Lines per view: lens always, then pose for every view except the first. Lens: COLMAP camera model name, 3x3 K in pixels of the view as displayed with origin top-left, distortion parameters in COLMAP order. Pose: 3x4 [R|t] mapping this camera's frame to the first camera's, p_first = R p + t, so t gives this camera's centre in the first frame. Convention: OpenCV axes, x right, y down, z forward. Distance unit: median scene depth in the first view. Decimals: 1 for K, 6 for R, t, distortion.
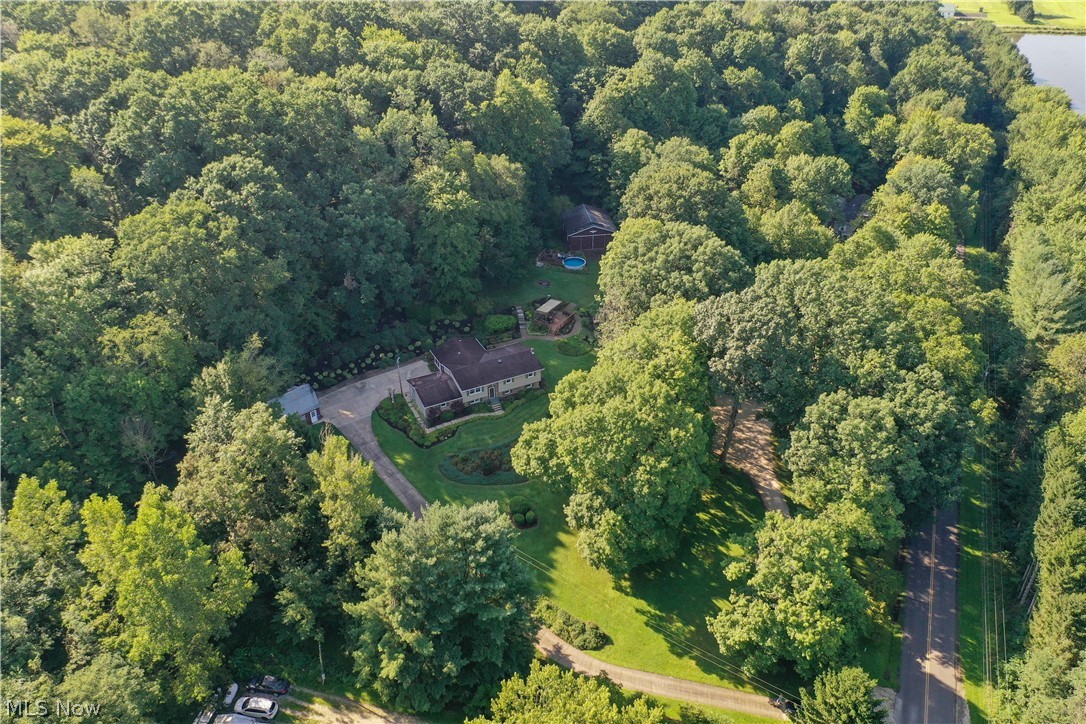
lens RADIAL K [[852.3, 0, 543.0], [0, 852.3, 362.0], [0, 0, 1]] dist [-0.005534, 0.002139]
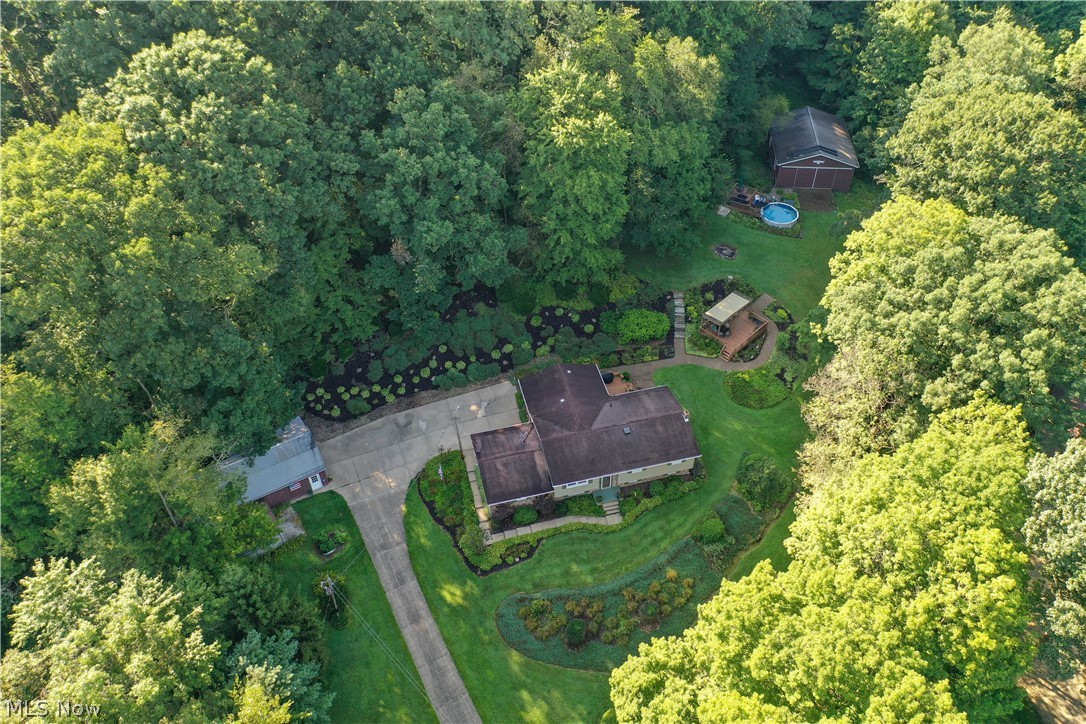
lens RADIAL K [[852.3, 0, 543.0], [0, 852.3, 362.0], [0, 0, 1]] dist [-0.005534, 0.002139]
pose [[0.974731, 0.150193, -0.165354, -0.016351], [-0.110140, 0.967128, 0.229200, -0.165145], [0.194343, -0.205196, 0.959232, 0.414467]]
